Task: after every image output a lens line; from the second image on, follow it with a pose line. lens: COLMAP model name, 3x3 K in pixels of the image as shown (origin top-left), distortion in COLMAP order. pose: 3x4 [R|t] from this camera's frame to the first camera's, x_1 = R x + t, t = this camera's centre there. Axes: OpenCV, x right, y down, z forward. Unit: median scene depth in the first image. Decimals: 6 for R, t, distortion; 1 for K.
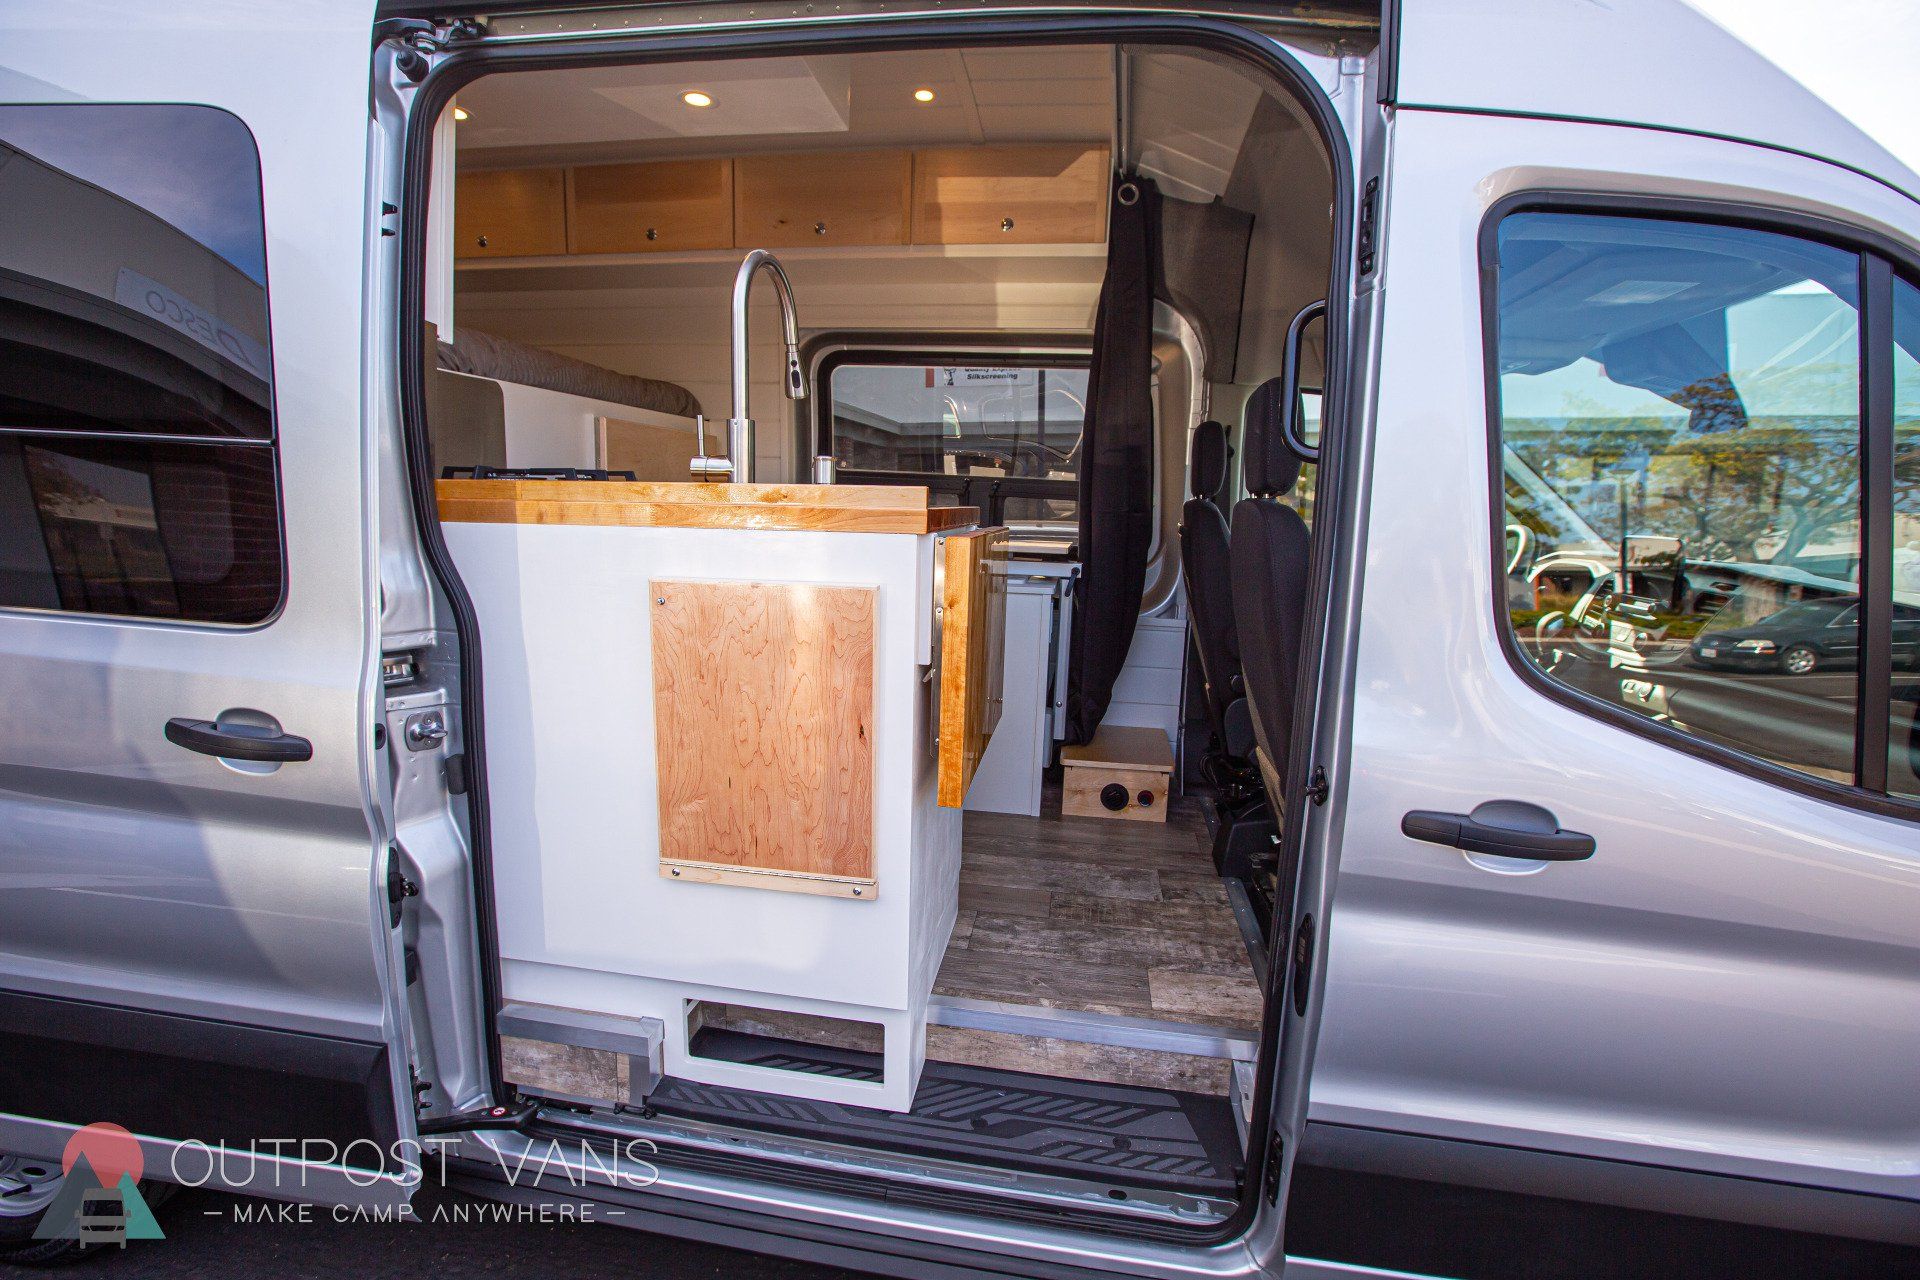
lens RADIAL K [[871.4, 0, 946.9], [0, 871.4, 636.4], [0, 0, 1]] dist [-0.064322, 0.025597]
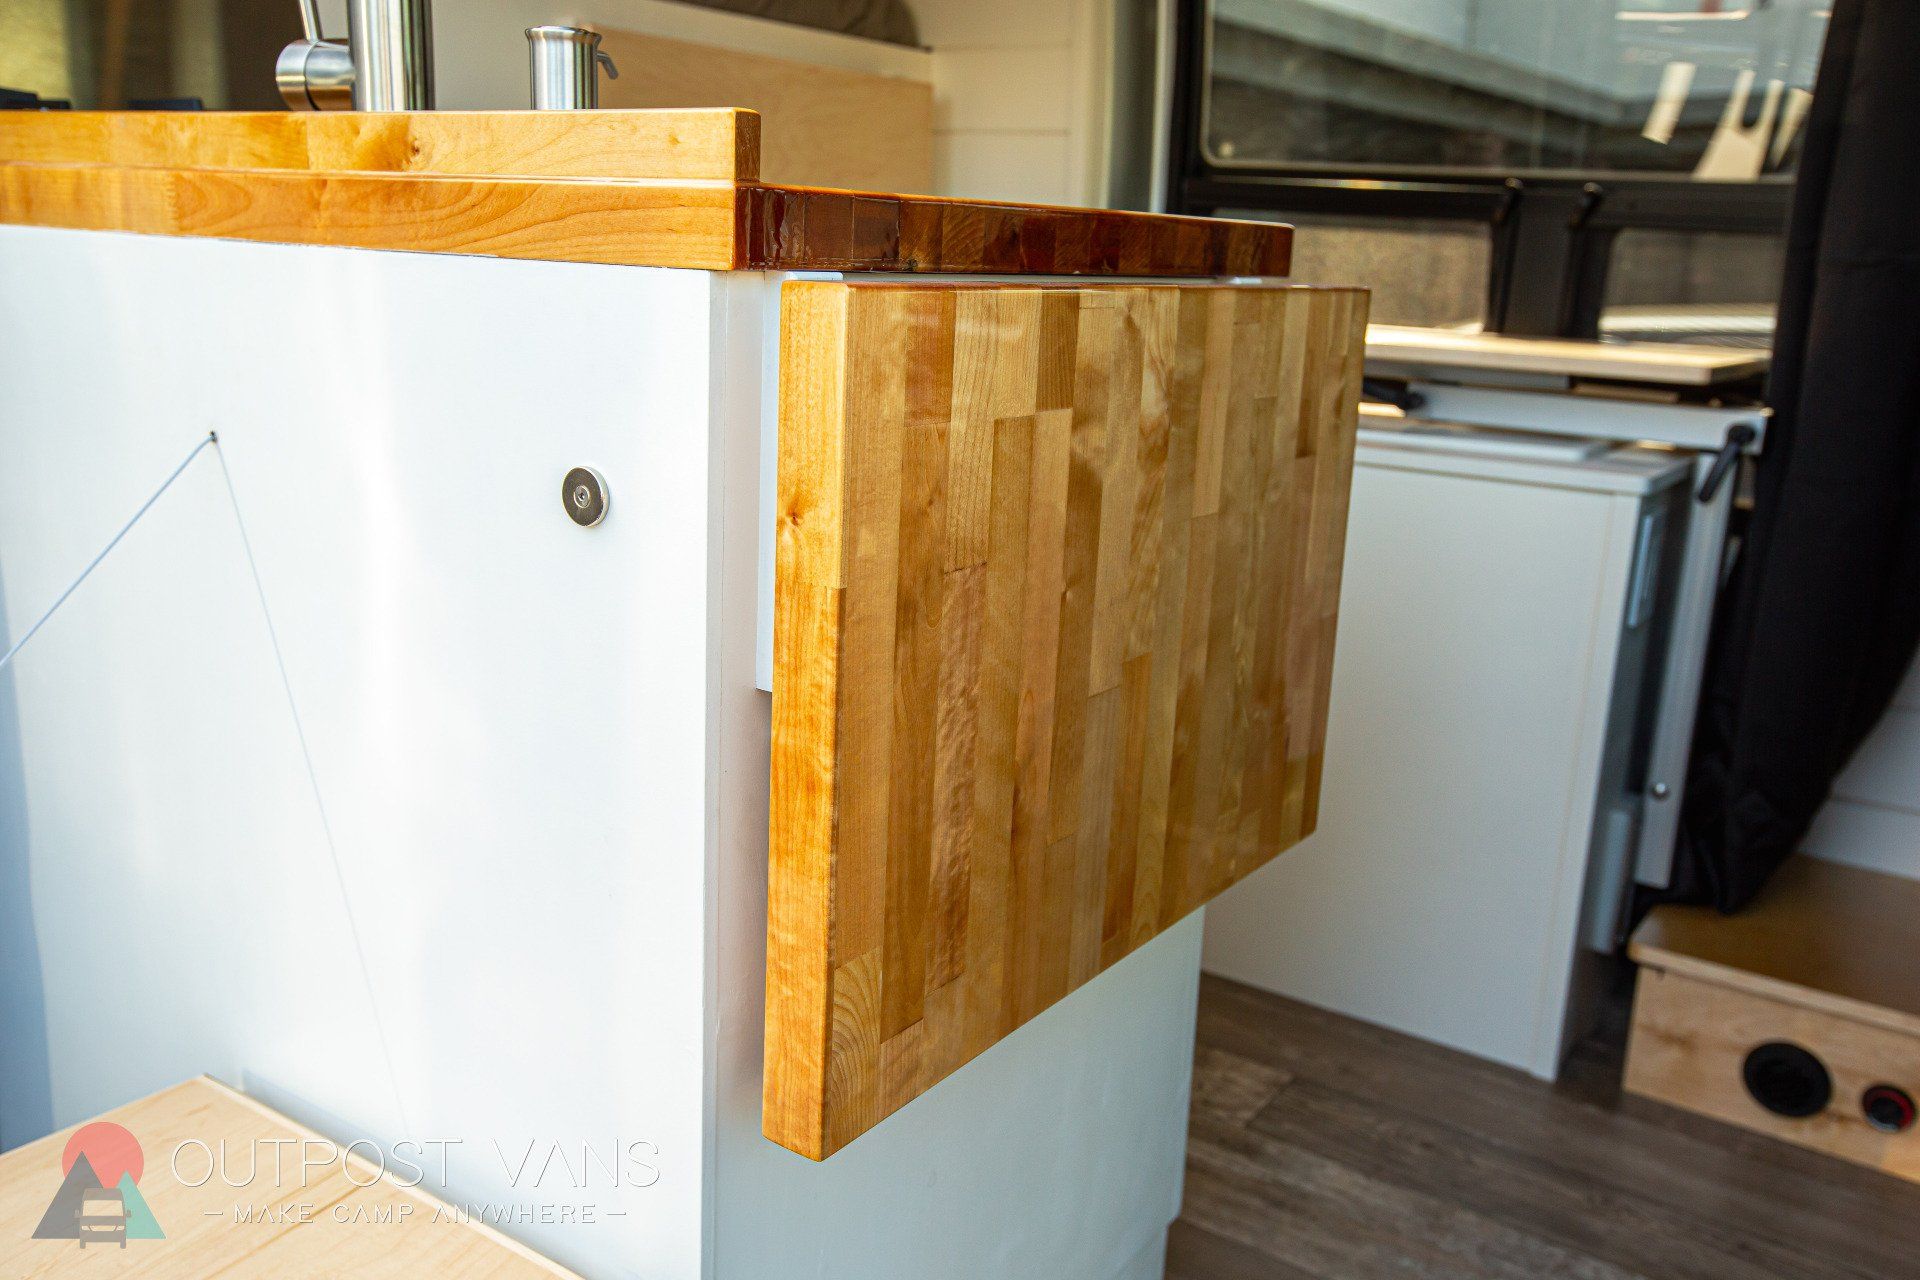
lens RADIAL K [[1637.0, 0, 955.9], [0, 1637.0, 630.3], [0, 0, 1]] dist [-0.021690, 0.120840]
pose [[0.902761, 0.110961, -0.415583, 0.260000], [-0.084278, 0.993057, 0.082071, -0.040912], [0.421804, -0.039066, 0.905845, 0.456305]]
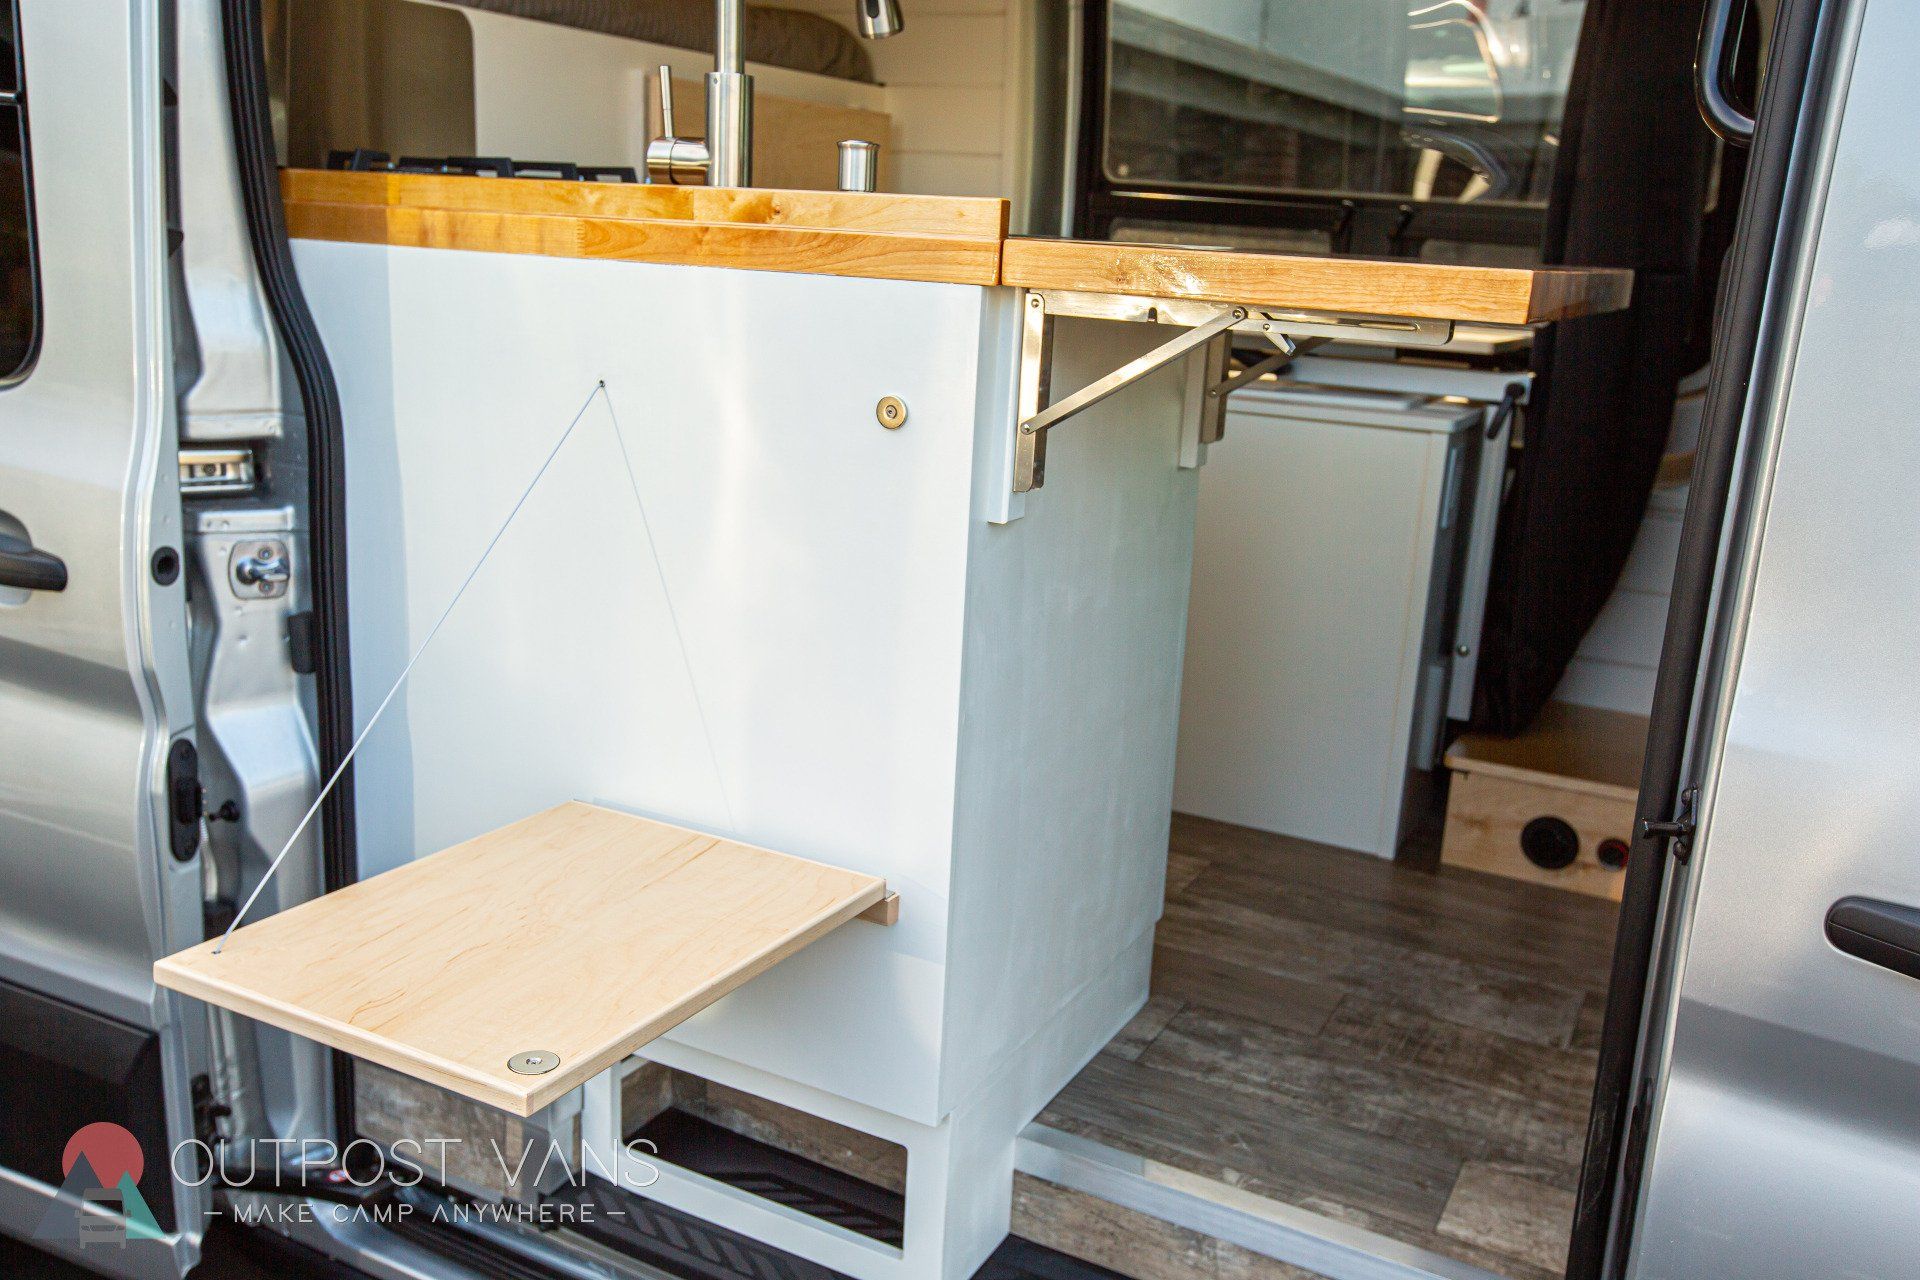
lens RADIAL K [[1637.0, 0, 955.9], [0, 1637.0, 630.3], [0, 0, 1]] dist [-0.021690, 0.120840]
pose [[0.947447, 0.097139, -0.304808, 0.255898], [-0.074570, 0.993599, 0.084859, 0.012626], [0.311100, -0.057669, 0.948626, -0.006191]]
